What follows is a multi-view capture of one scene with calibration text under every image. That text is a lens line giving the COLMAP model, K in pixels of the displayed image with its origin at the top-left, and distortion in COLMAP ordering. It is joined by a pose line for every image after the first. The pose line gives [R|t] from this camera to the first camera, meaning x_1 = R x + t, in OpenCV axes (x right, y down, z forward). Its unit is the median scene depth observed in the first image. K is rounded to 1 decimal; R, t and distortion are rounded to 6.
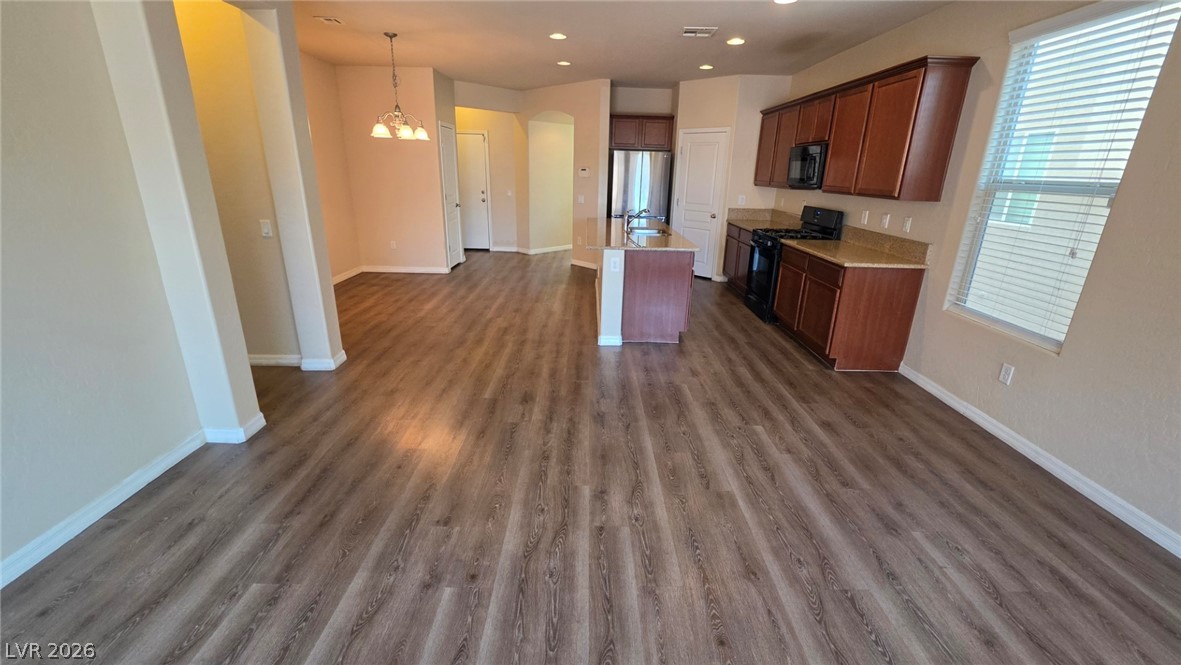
lens RADIAL K [[473.7, 0, 592.5], [0, 473.7, 319.9], [0, 0, 1]] dist [0.002394, -0.000076]
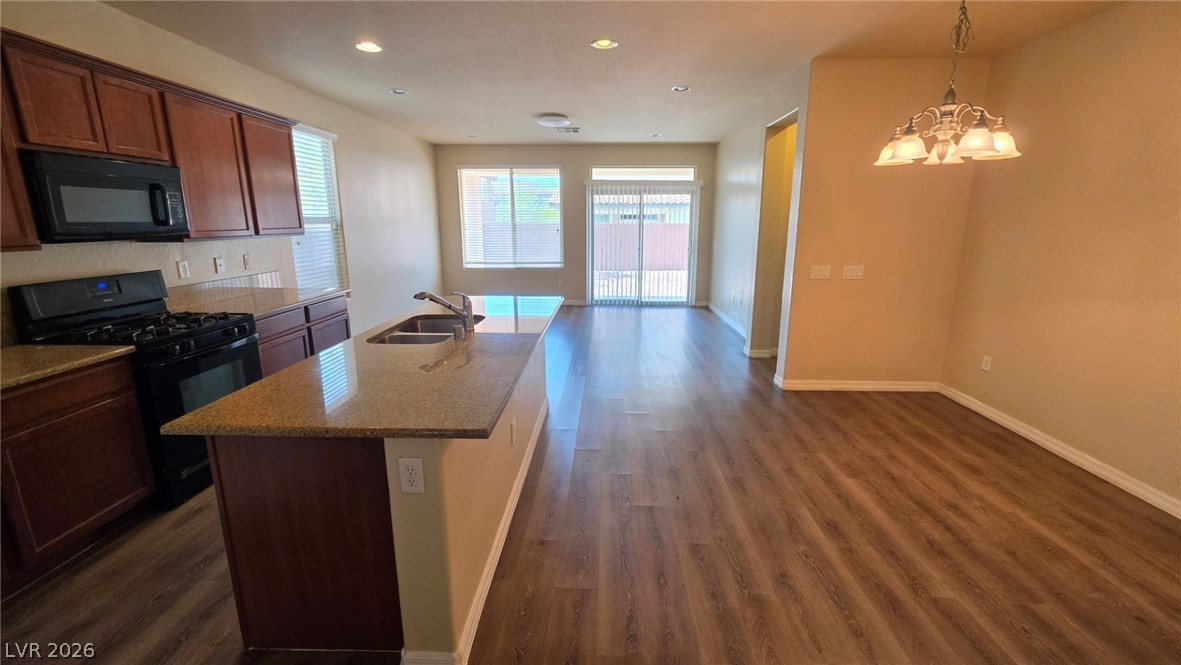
lens RADIAL K [[473.7, 0, 592.5], [0, 473.7, 319.9], [0, 0, 1]] dist [0.002394, -0.000076]
pose [[-0.998908, -0.030616, 0.035289, -0.070646], [-0.008983, 0.867127, 0.498006, -0.380464], [-0.045847, 0.497145, -0.866455, 1.198429]]
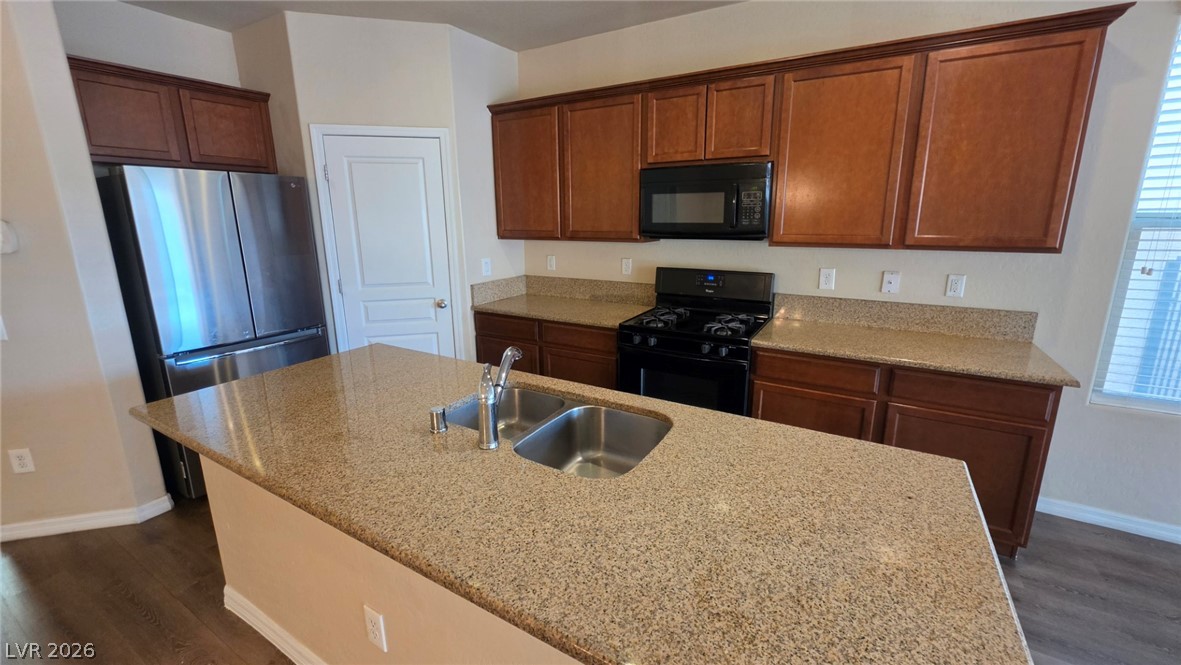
lens RADIAL K [[473.7, 0, 592.5], [0, 473.7, 319.9], [0, 0, 1]] dist [0.002394, -0.000076]
pose [[0.514553, -0.212108, 0.830810, -0.090418], [0.278657, 0.957694, 0.071919, -0.215714], [-0.810916, 0.194505, 0.551890, 0.663938]]
